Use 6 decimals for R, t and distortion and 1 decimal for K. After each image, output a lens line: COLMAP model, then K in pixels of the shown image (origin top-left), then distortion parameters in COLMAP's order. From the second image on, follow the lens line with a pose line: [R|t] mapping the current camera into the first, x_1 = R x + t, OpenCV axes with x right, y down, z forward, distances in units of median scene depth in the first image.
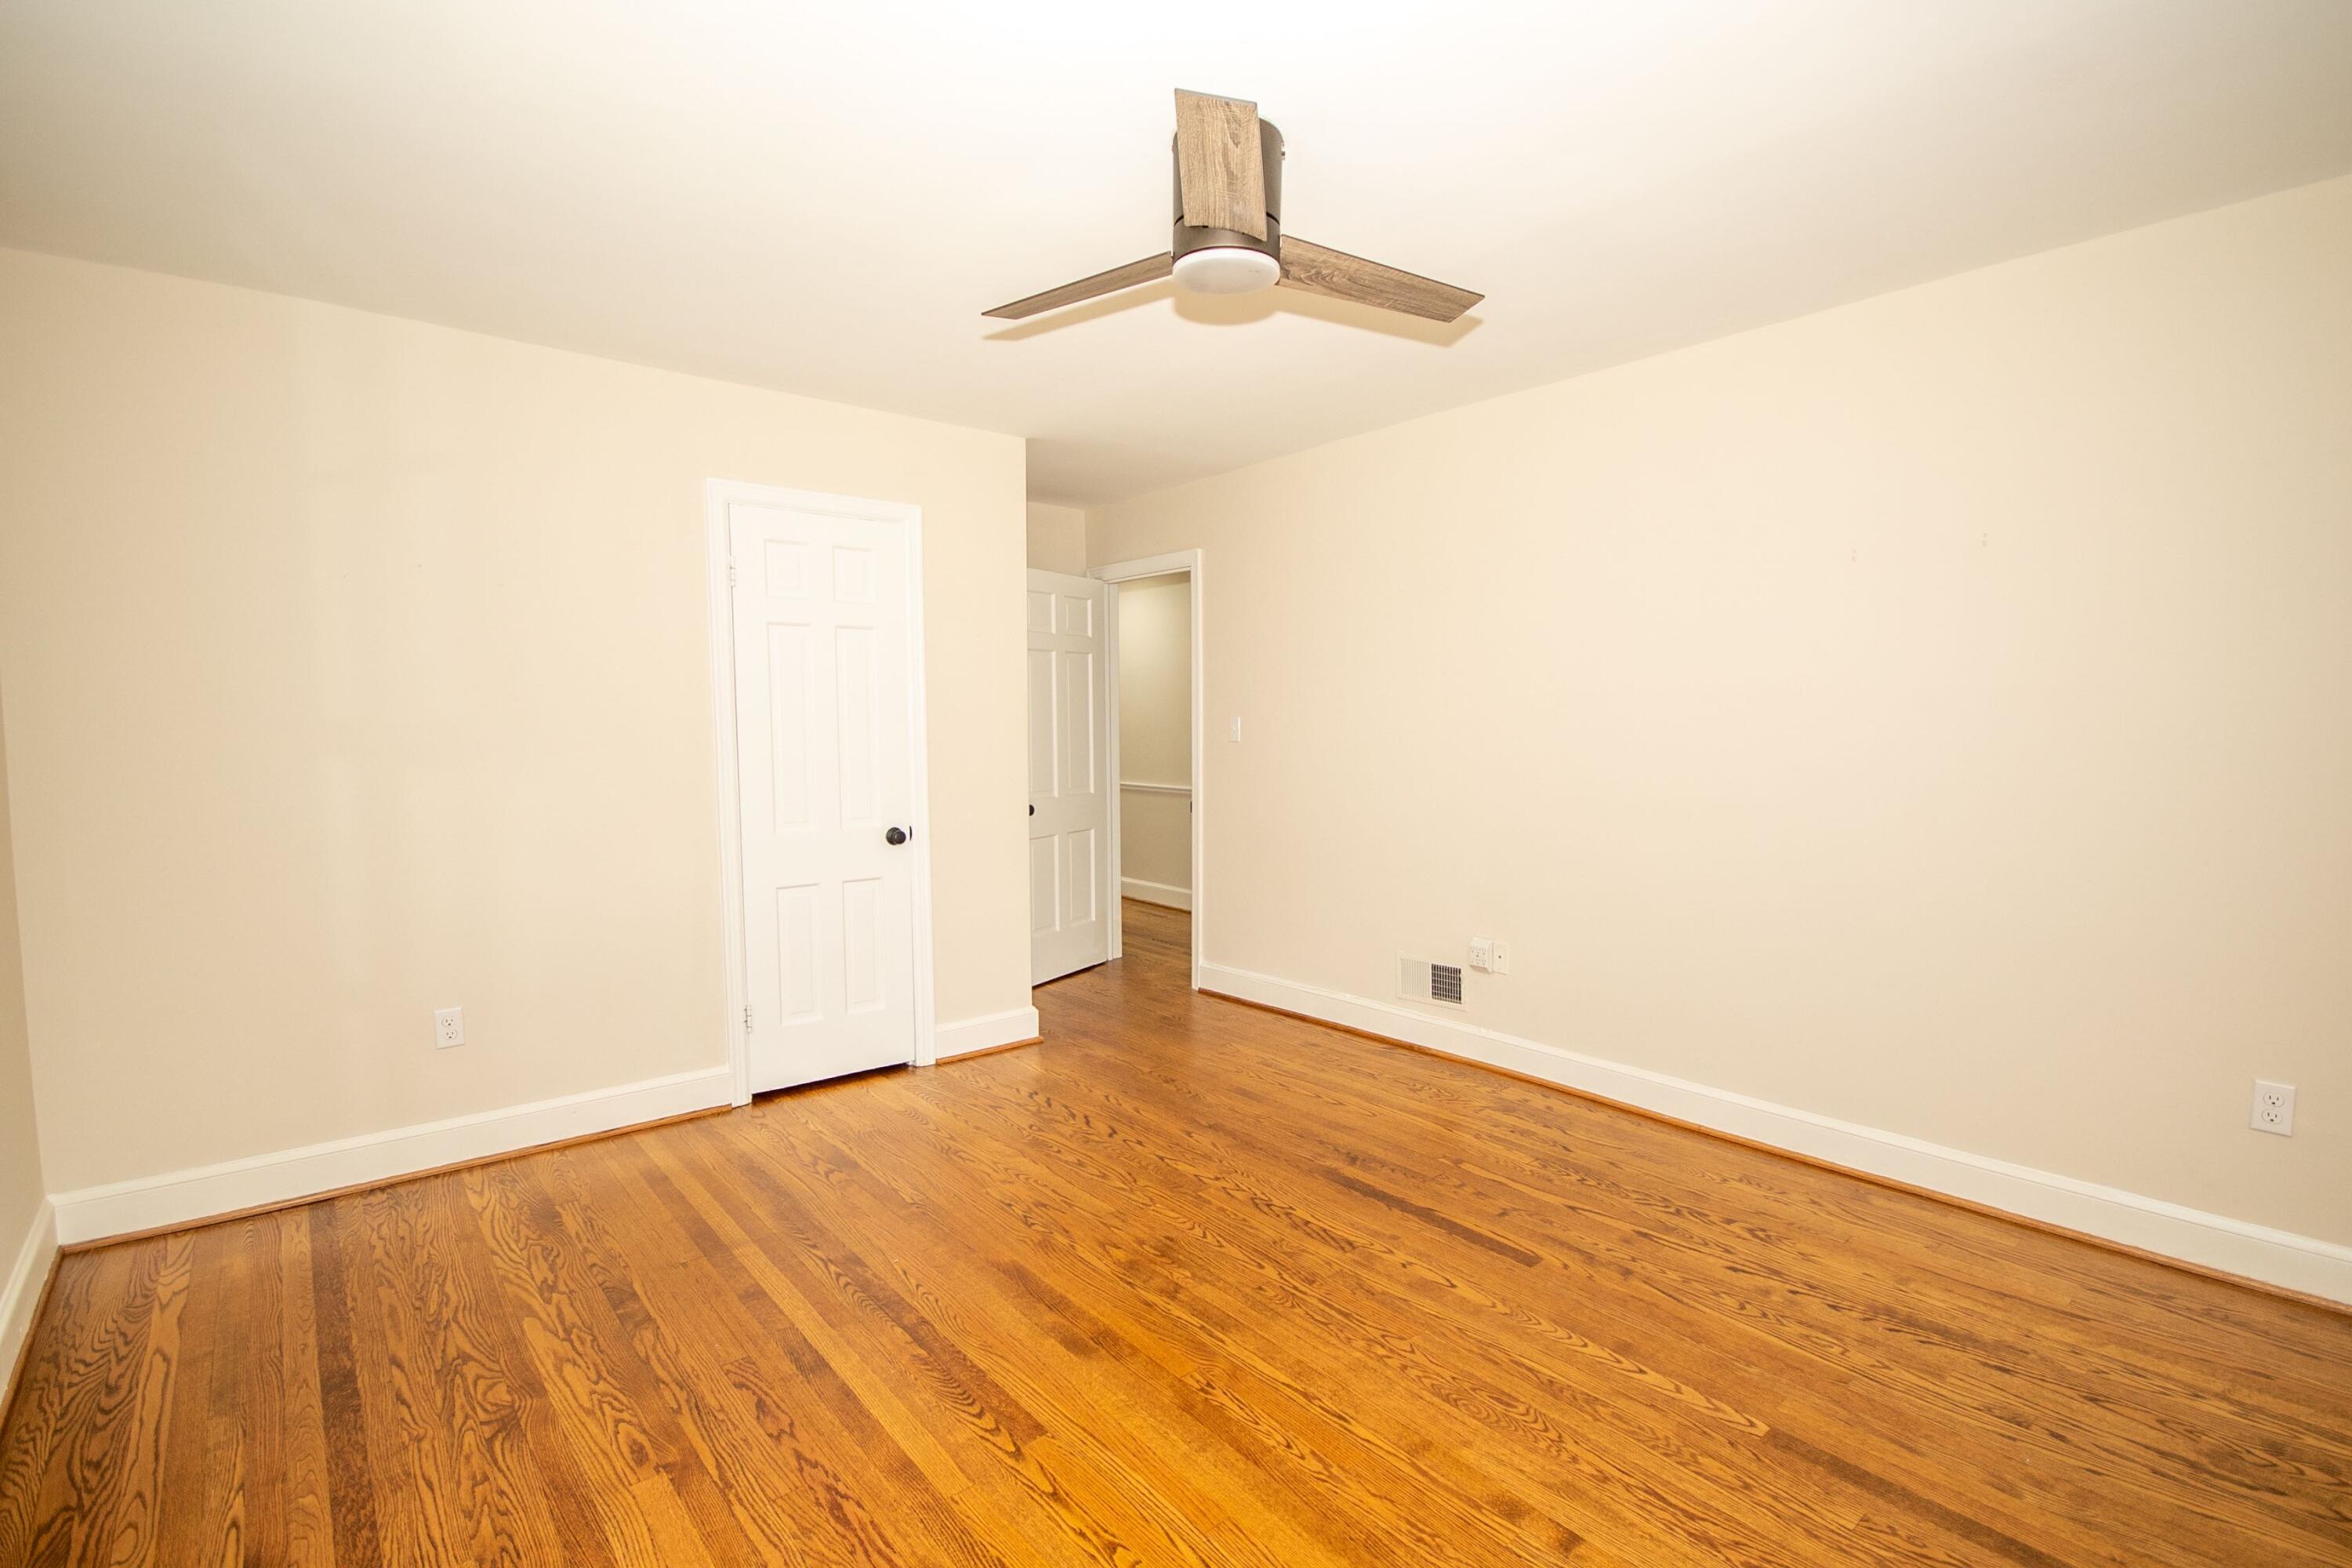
lens RADIAL K [[1093.7, 0, 1191.3], [0, 1093.7, 804.5], [0, 0, 1]] dist [-0.002874, 0.000185]
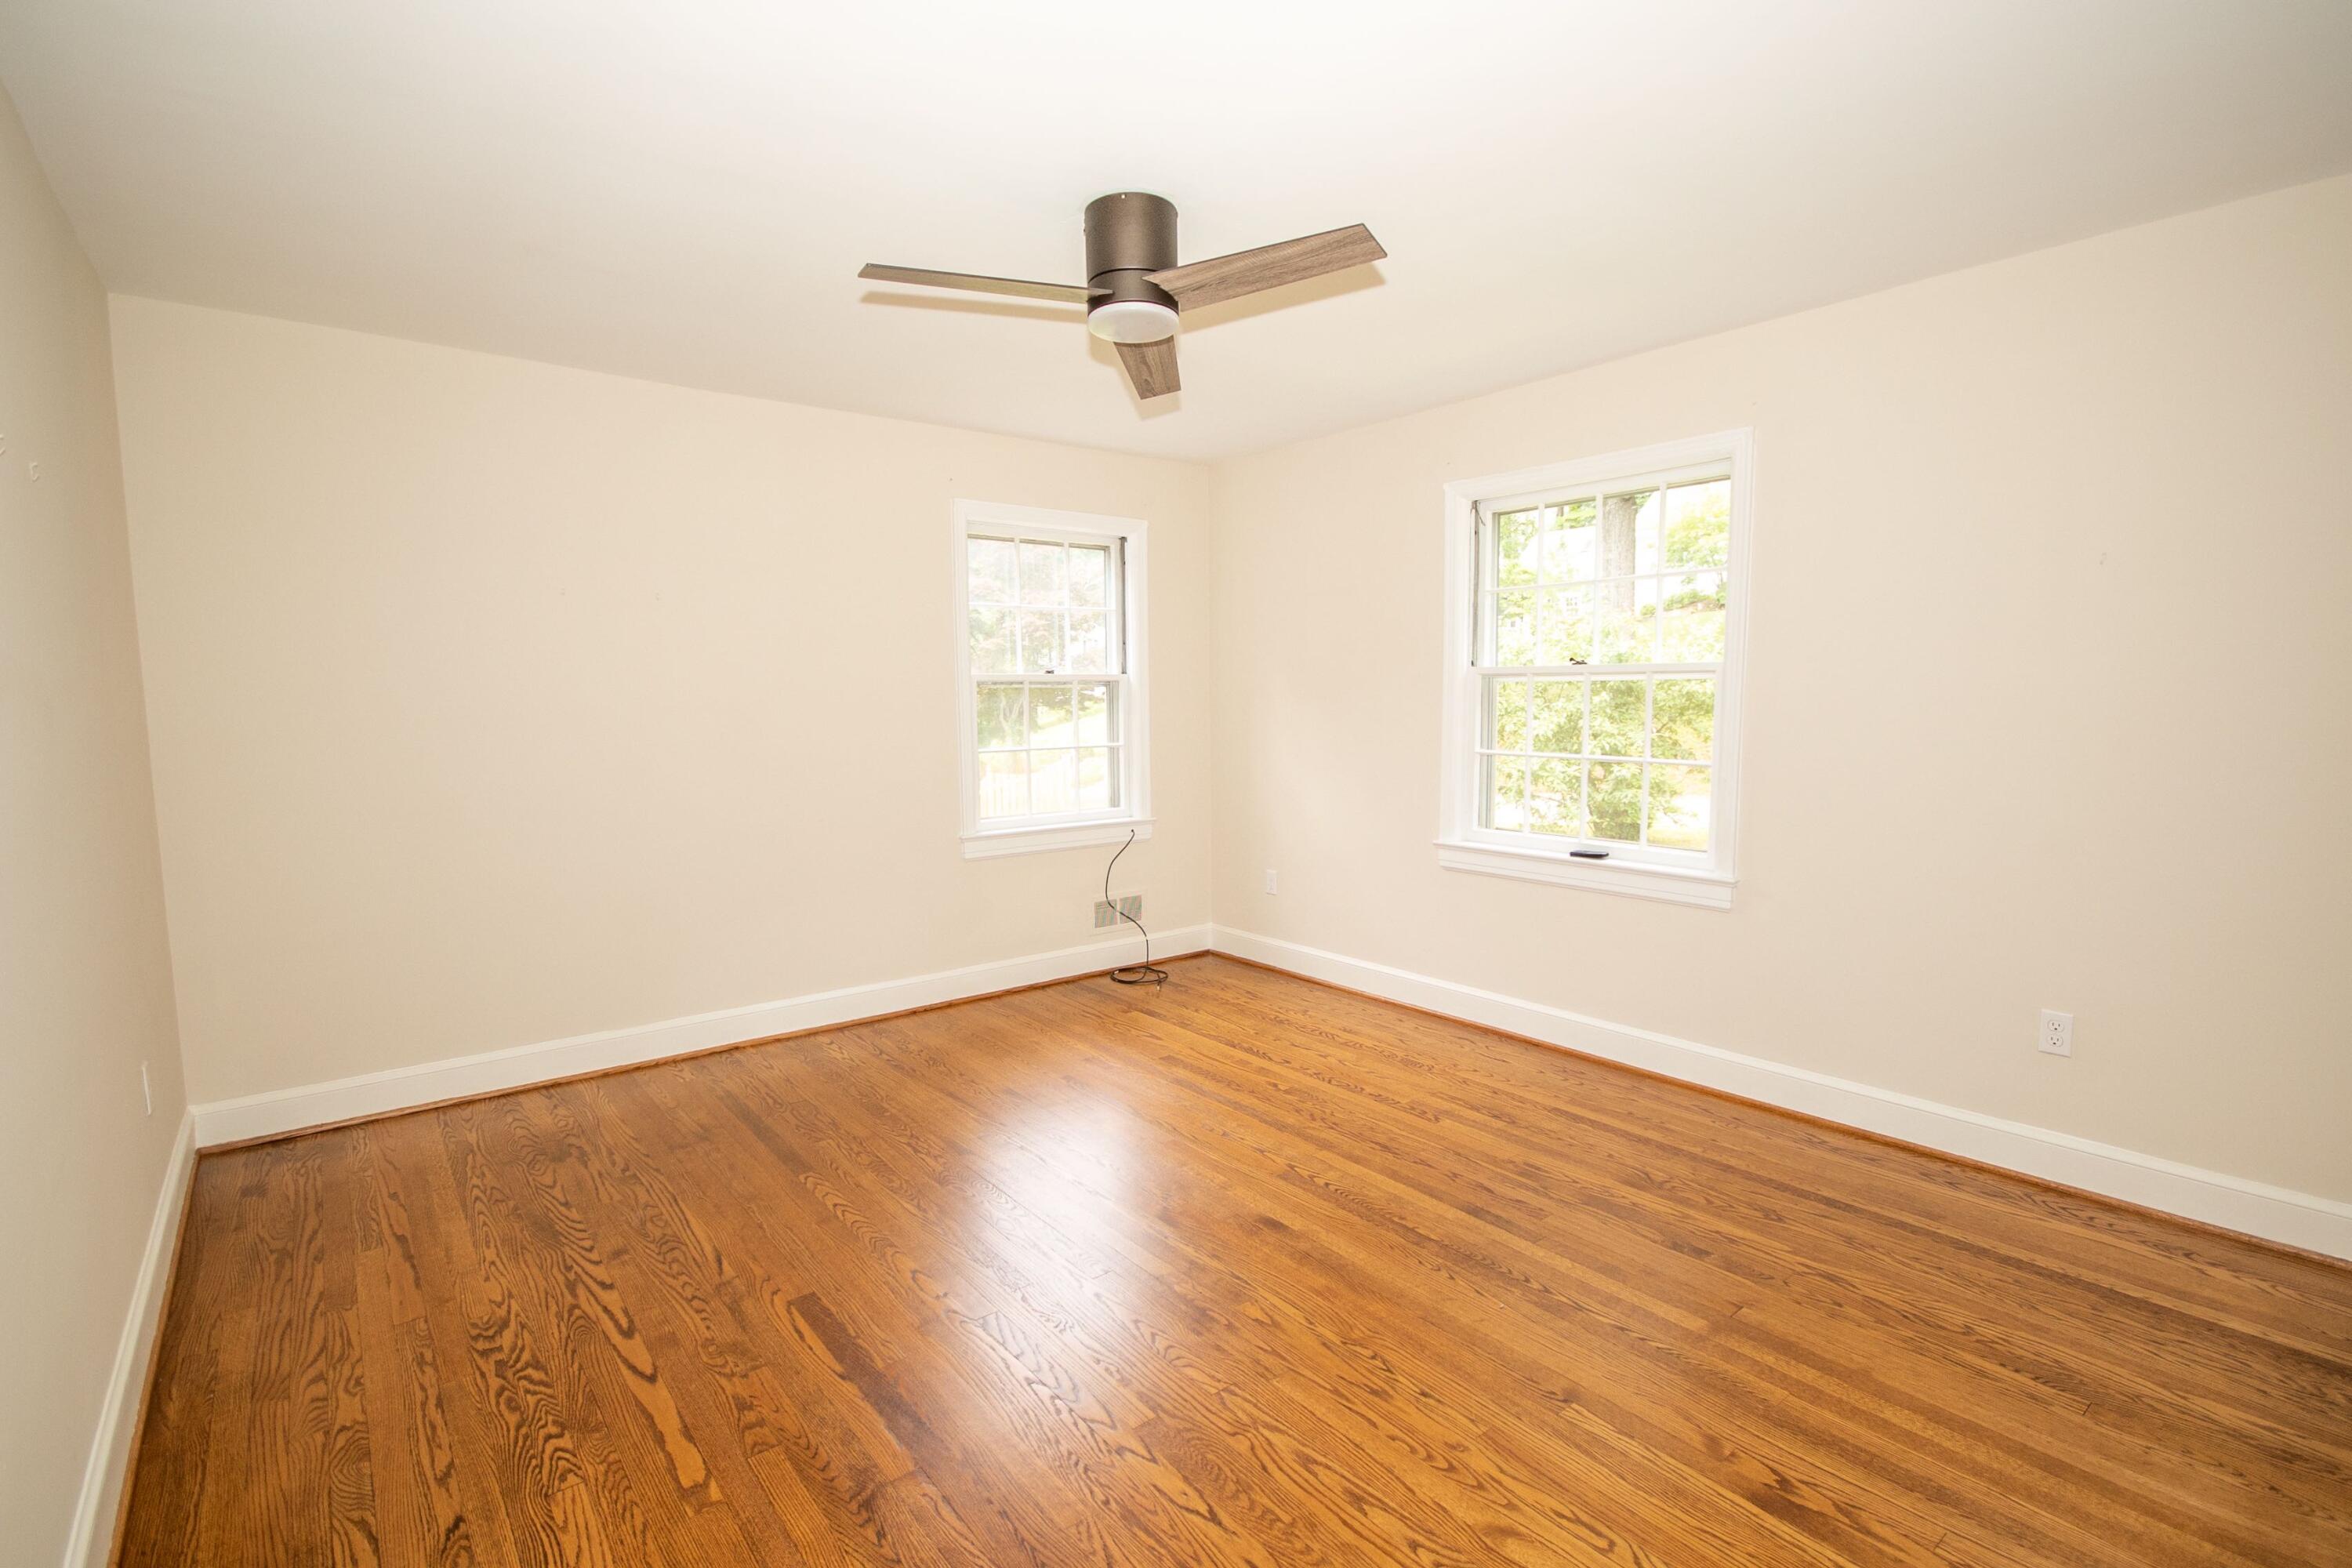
lens RADIAL K [[1093.7, 0, 1191.3], [0, 1093.7, 804.5], [0, 0, 1]] dist [-0.002874, 0.000185]
pose [[-0.999750, 0.012406, 0.018602, -0.042294], [0.015631, 0.982672, 0.184690, -0.175361], [-0.015989, 0.184935, -0.982621, 2.034589]]
